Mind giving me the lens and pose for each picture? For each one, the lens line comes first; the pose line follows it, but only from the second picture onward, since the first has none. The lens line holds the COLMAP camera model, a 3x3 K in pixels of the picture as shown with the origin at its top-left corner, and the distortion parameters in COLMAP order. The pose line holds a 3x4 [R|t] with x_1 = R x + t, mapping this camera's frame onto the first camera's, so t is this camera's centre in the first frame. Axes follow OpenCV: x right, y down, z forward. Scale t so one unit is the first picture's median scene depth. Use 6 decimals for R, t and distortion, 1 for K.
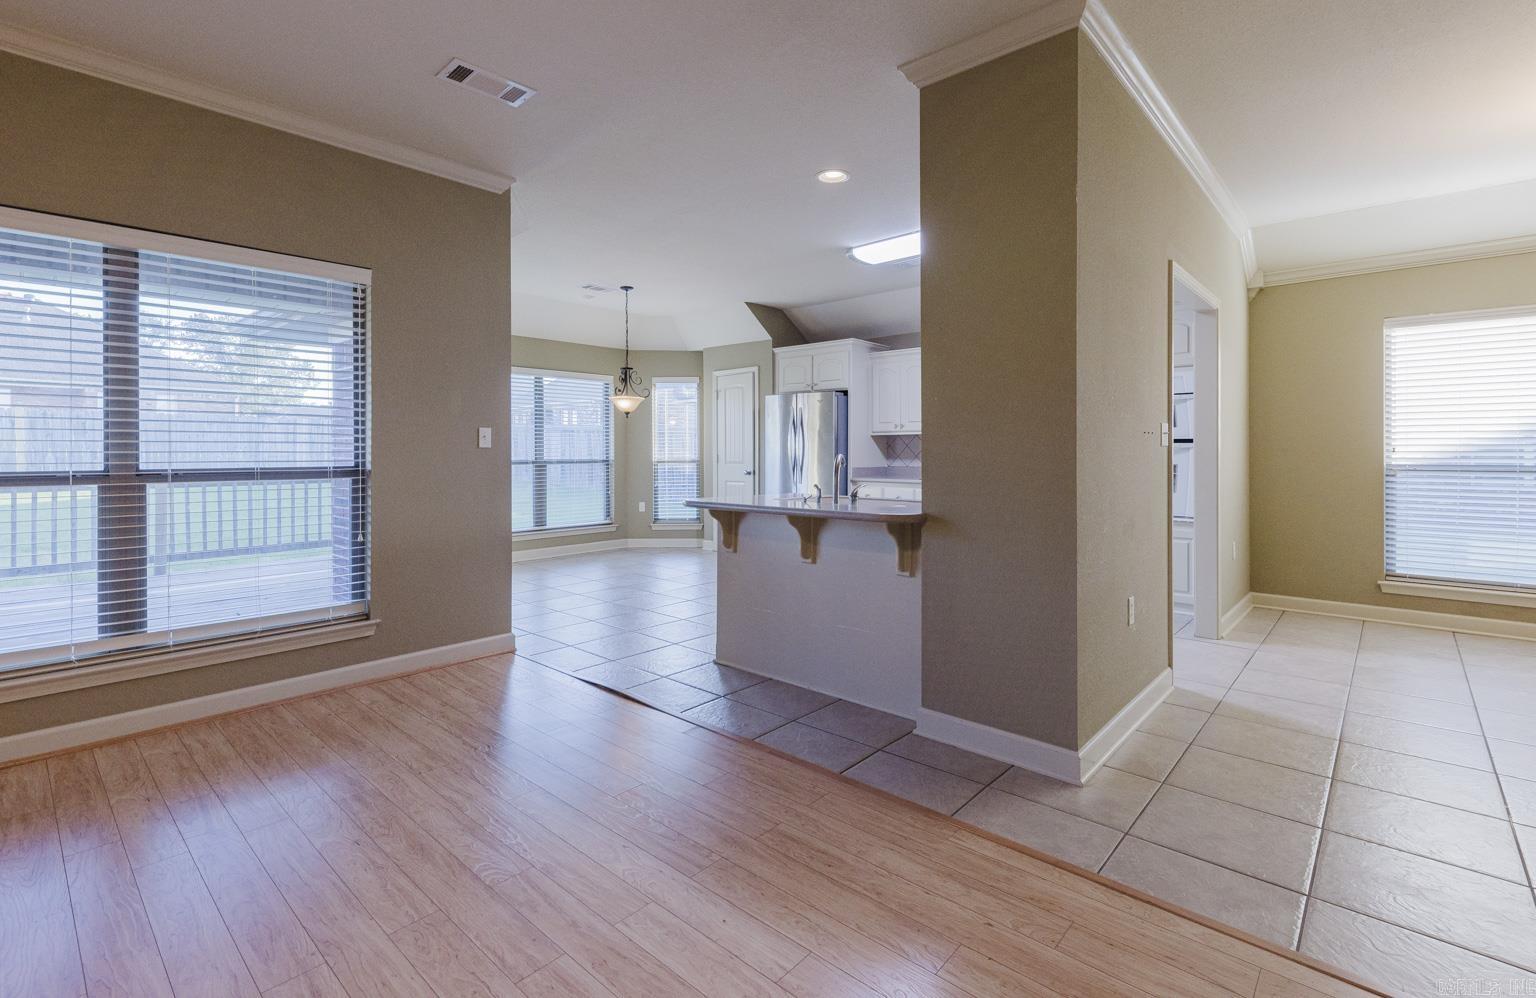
lens RADIAL K [[682.7, 0, 787.0], [0, 682.7, 451.8], [0, 0, 1]] dist [0.005472, 0.000628]
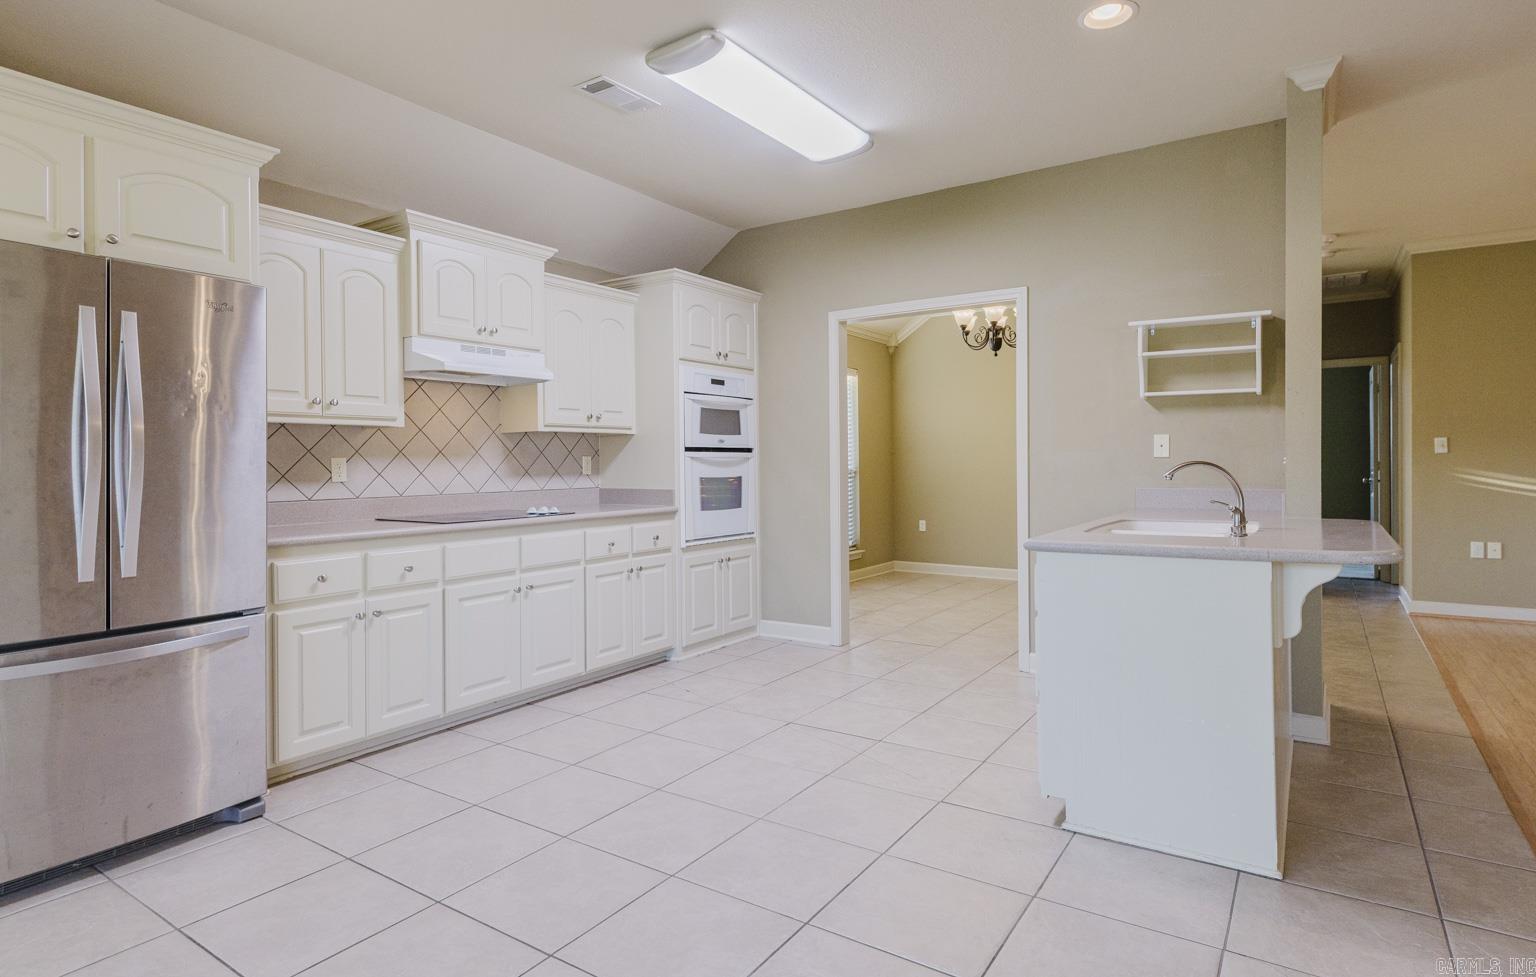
lens RADIAL K [[819.5, 0, 753.8], [0, 819.5, 471.0], [0, 0, 1]] dist [0.002651, -0.000252]
pose [[-0.126351, -0.007396, 0.991958, -0.532353], [0.007550, 0.999936, 0.008417, 0.002362], [-0.991957, 0.008553, -0.126287, 1.192879]]
